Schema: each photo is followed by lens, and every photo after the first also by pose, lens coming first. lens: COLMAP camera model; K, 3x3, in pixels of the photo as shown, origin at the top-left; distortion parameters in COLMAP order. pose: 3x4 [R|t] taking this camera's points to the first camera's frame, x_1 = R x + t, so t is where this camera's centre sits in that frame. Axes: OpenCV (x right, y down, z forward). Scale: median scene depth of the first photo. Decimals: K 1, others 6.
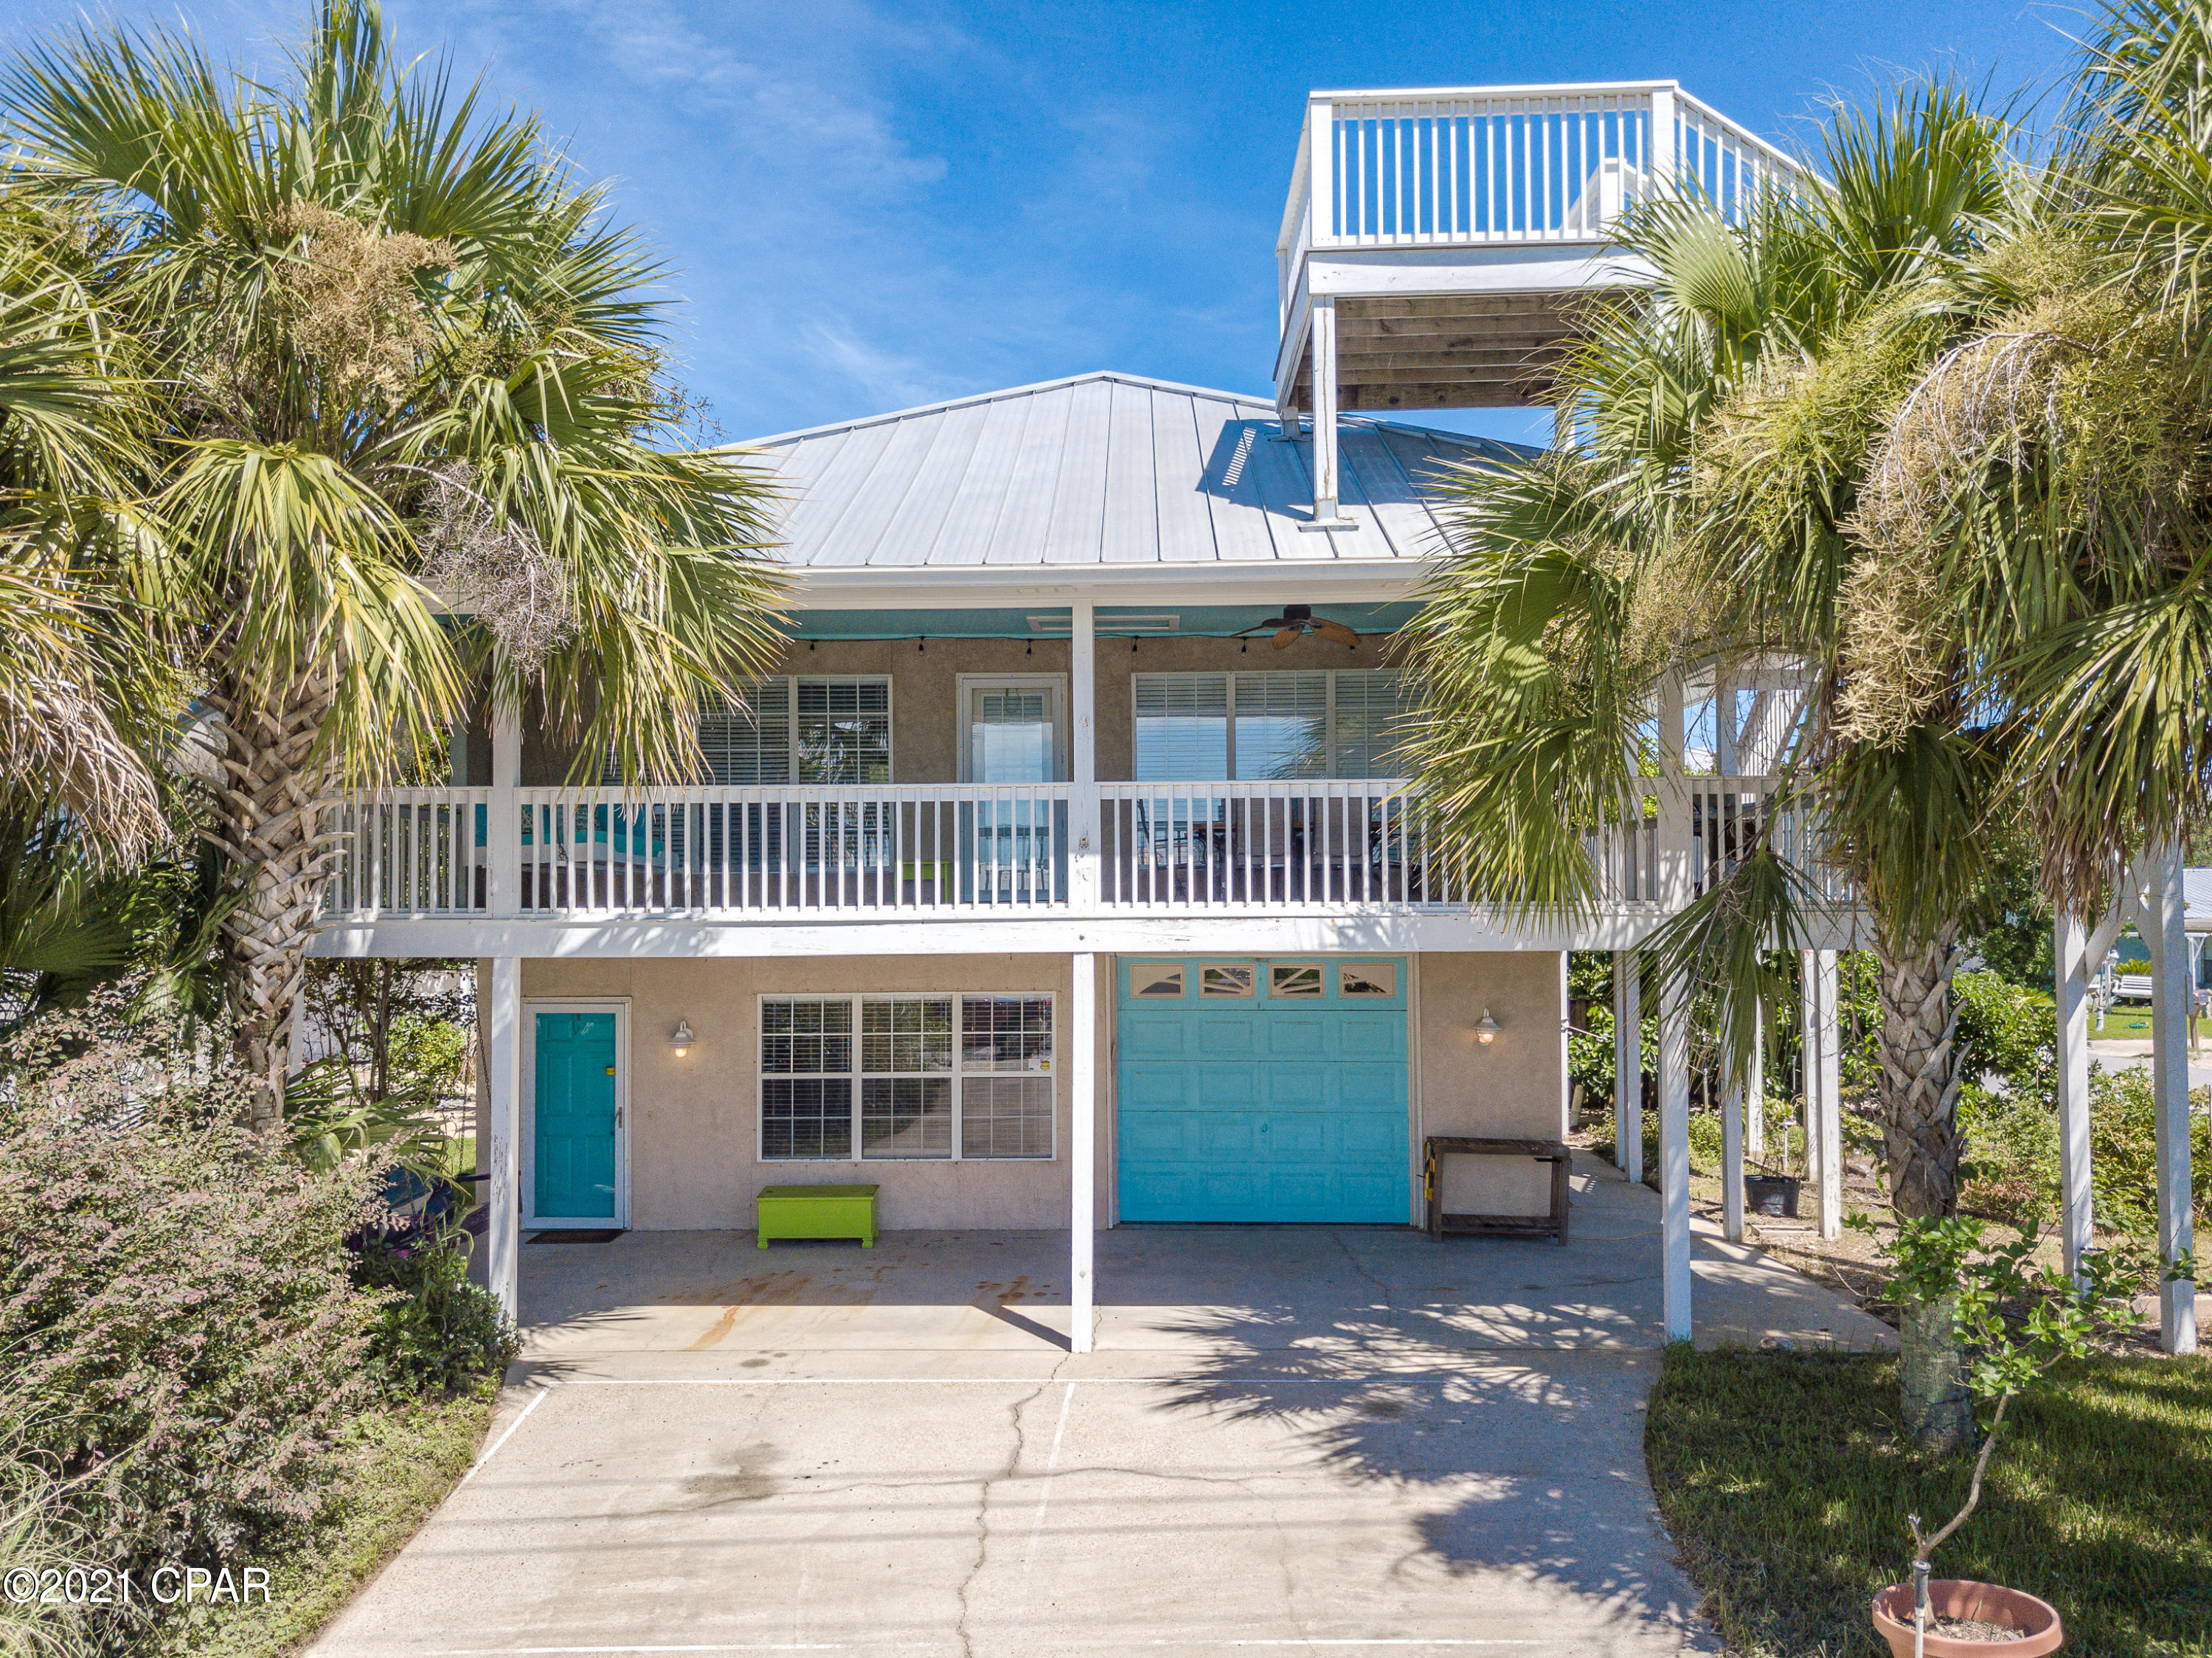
lens RADIAL K [[1722.2, 0, 1106.0], [0, 1722.2, 829.0], [0, 0, 1]] dist [-0.031620, 0.095985]
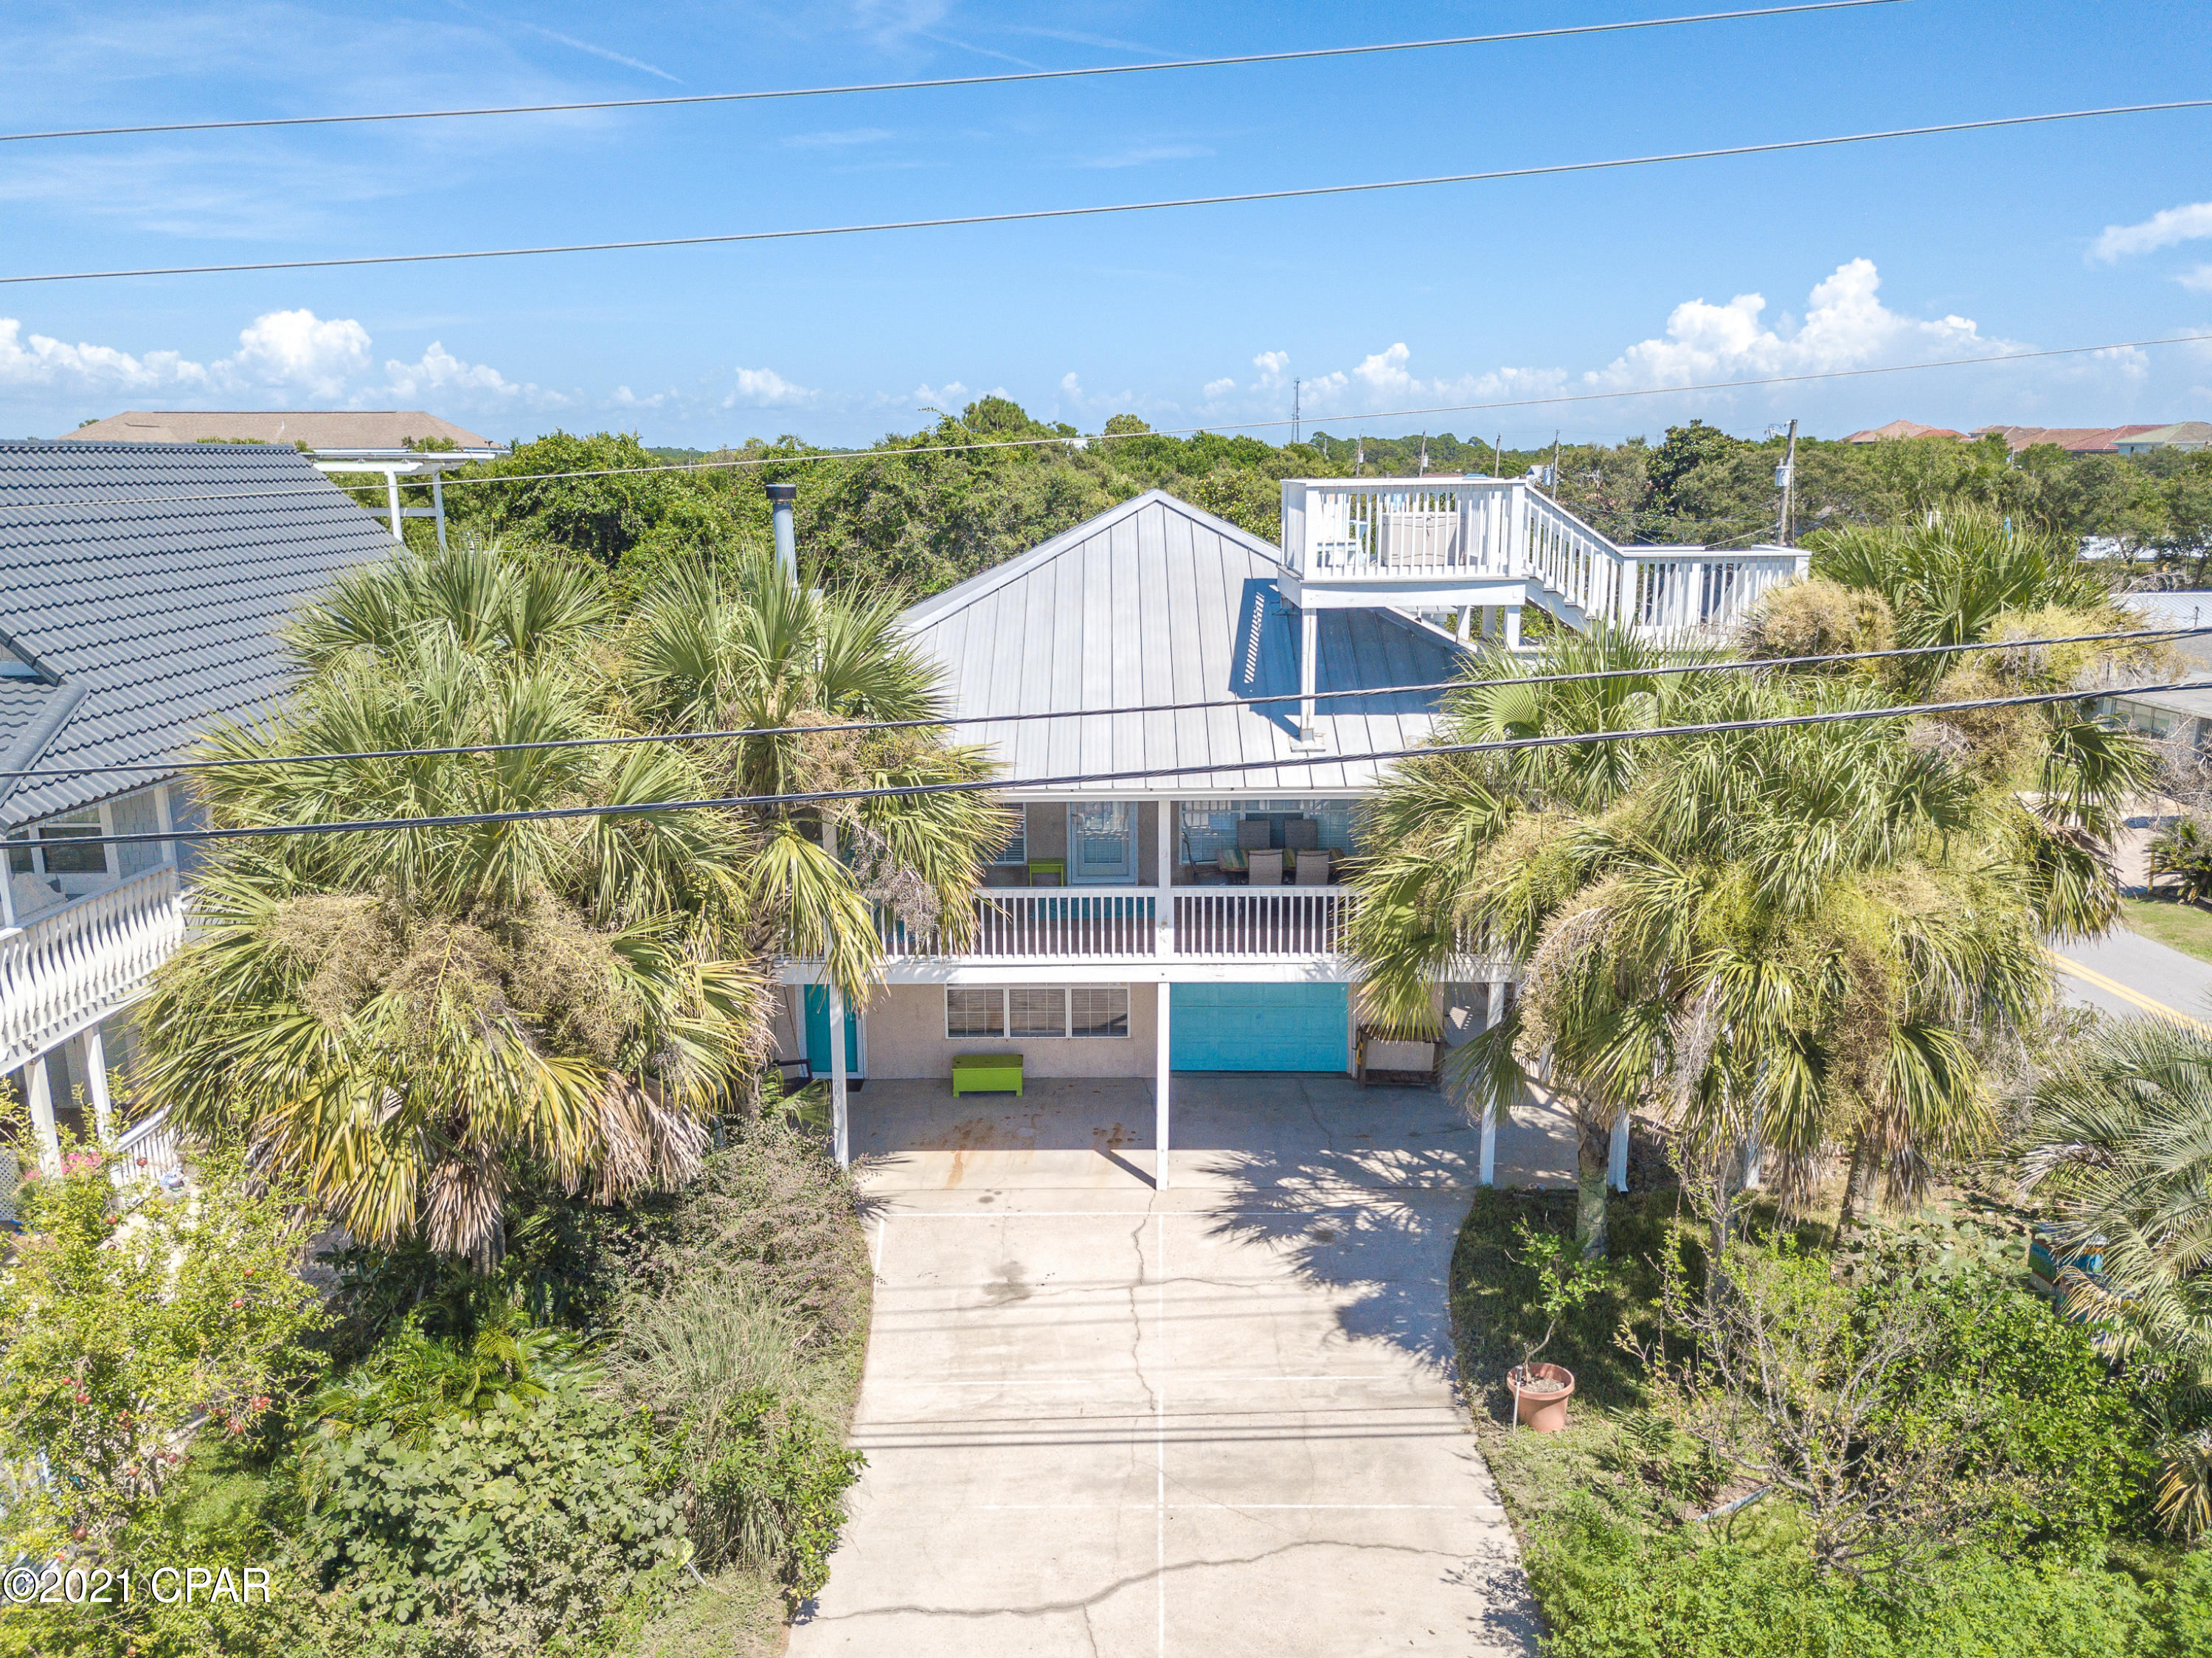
lens RADIAL K [[1706.6, 0, 1106.0], [0, 1706.6, 829.0], [0, 0, 1]] dist [0.027265, -0.003854]
pose [[0.999871, -0.003908, 0.015562, -0.103058], [0.000054, 0.970711, 0.240252, -0.520538], [-0.016045, -0.240220, 0.970586, -0.693771]]
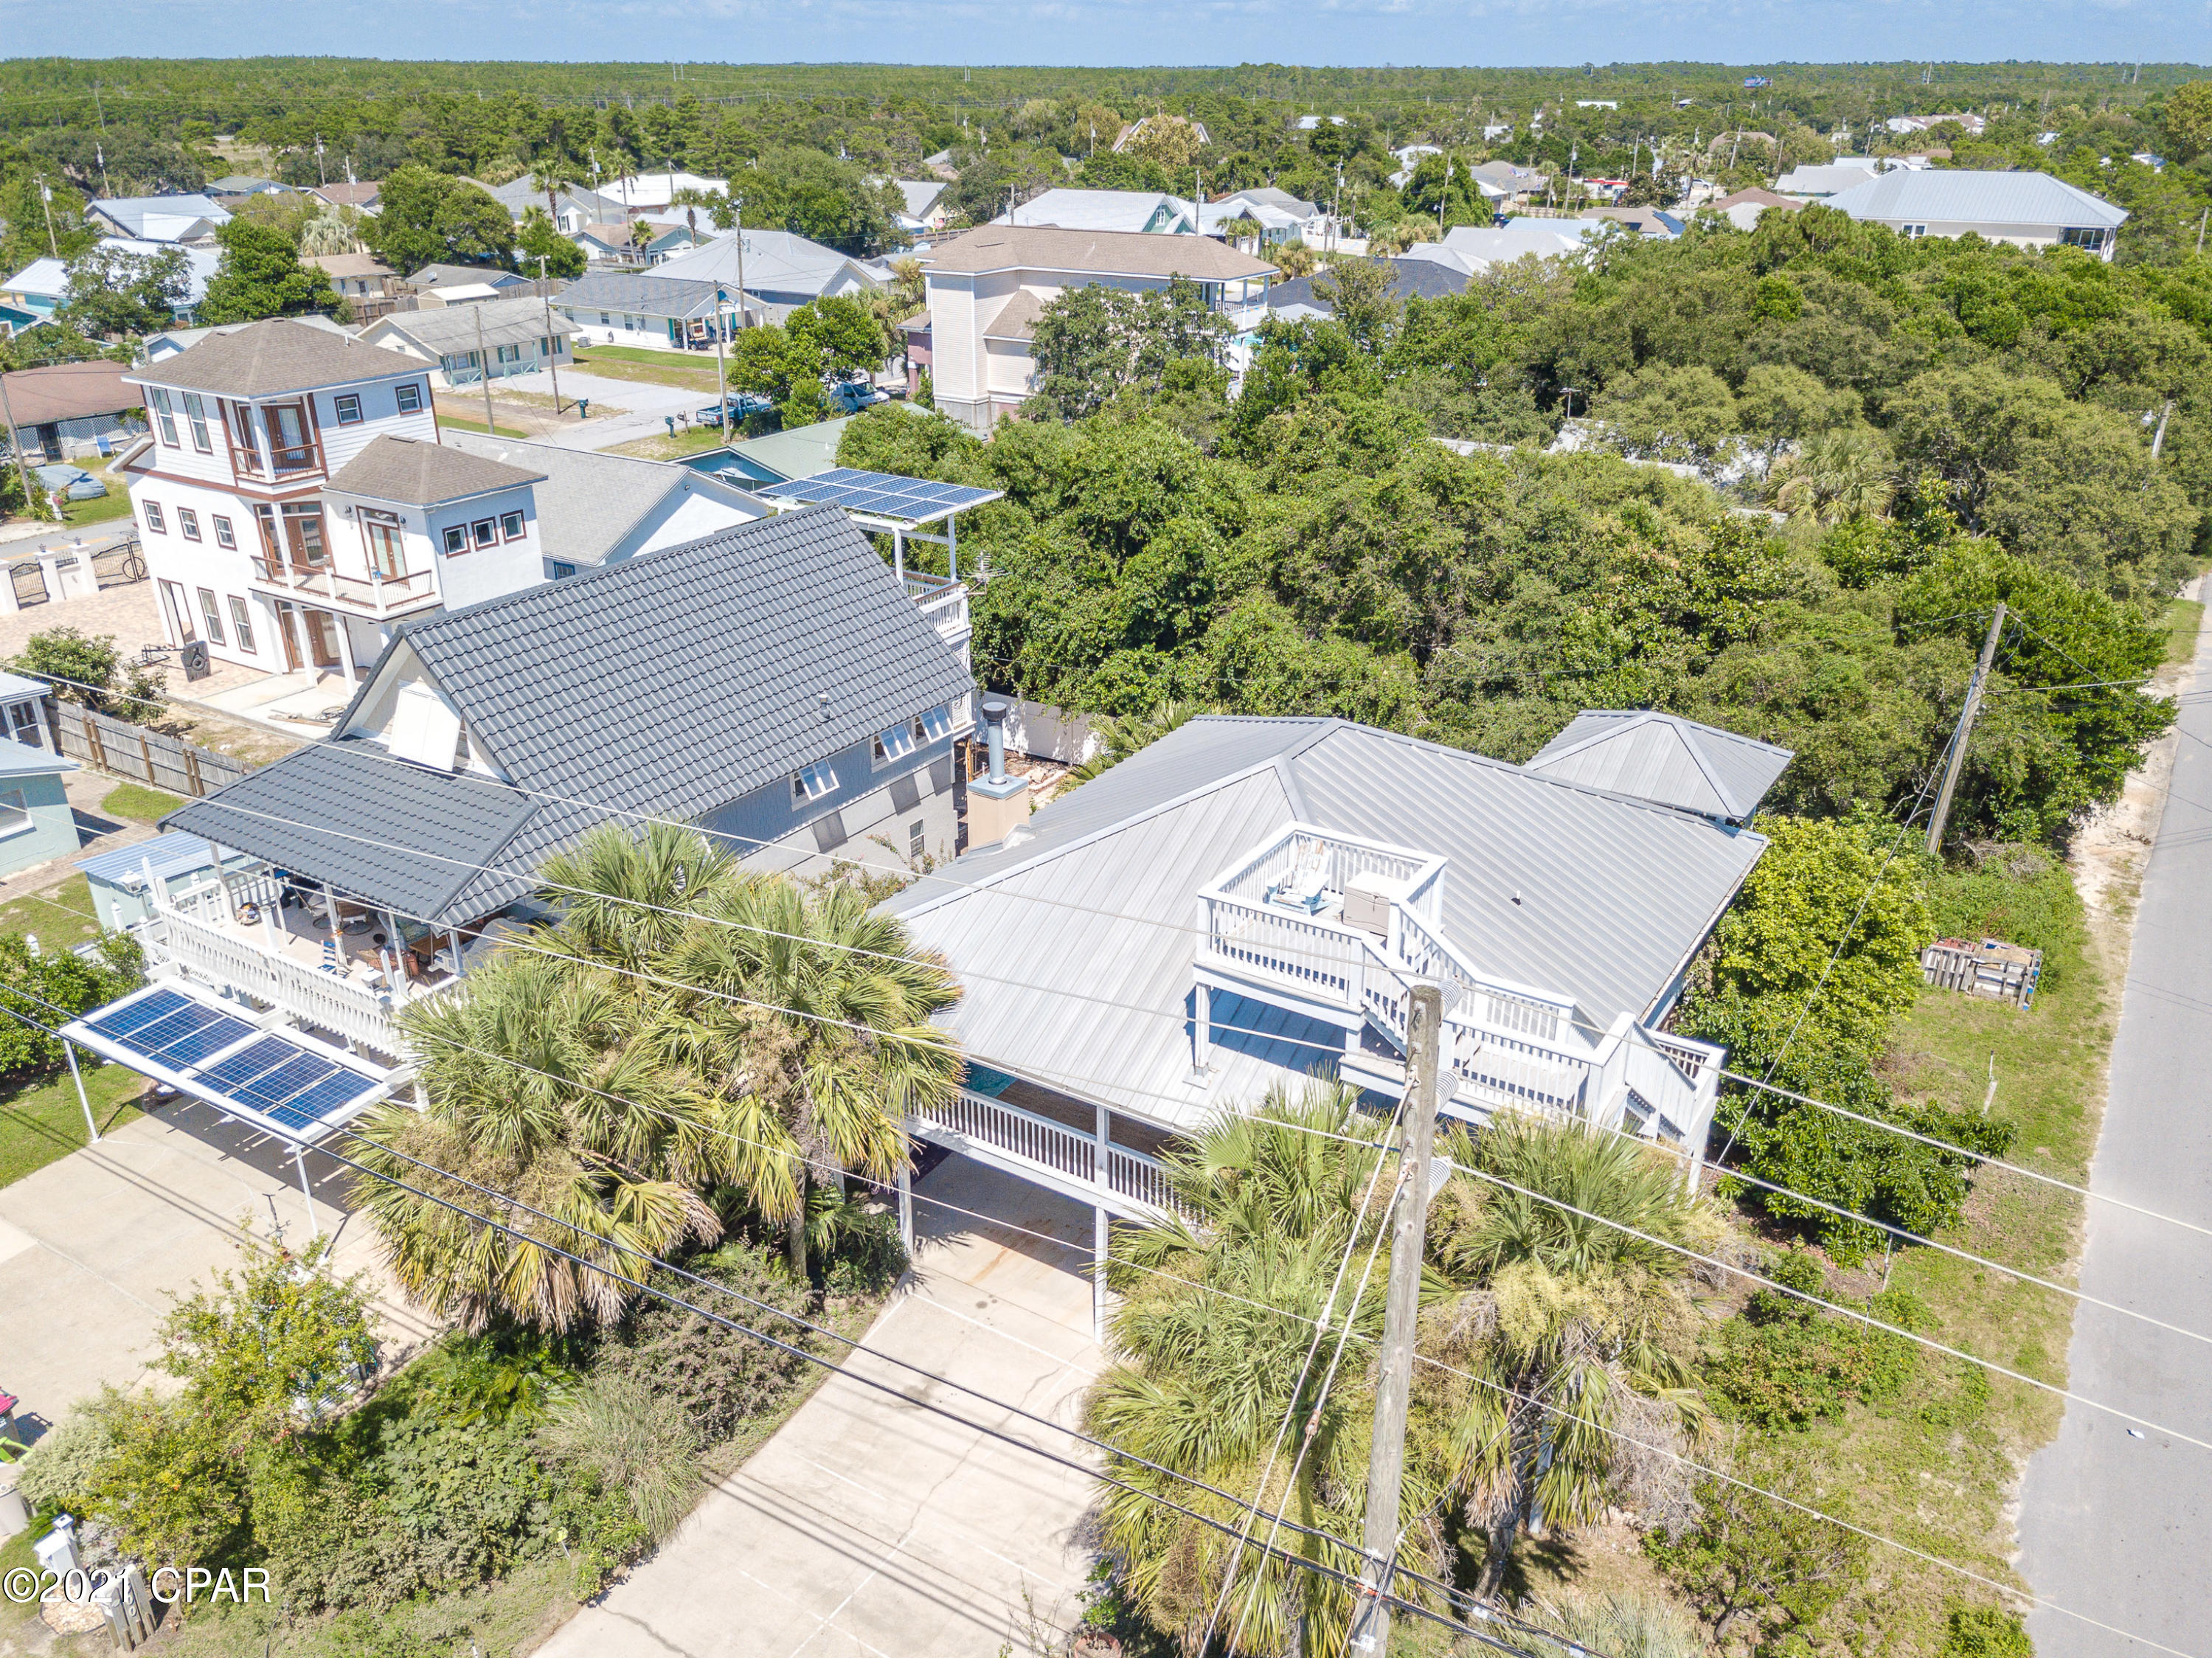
lens RADIAL K [[1706.6, 0, 1106.0], [0, 1706.6, 829.0], [0, 0, 1]] dist [0.027265, -0.003854]
pose [[0.847804, 0.223912, -0.480720, 0.996504], [0.012851, 0.897548, 0.440730, -1.411543], [0.530154, -0.379830, 0.758067, -0.533118]]
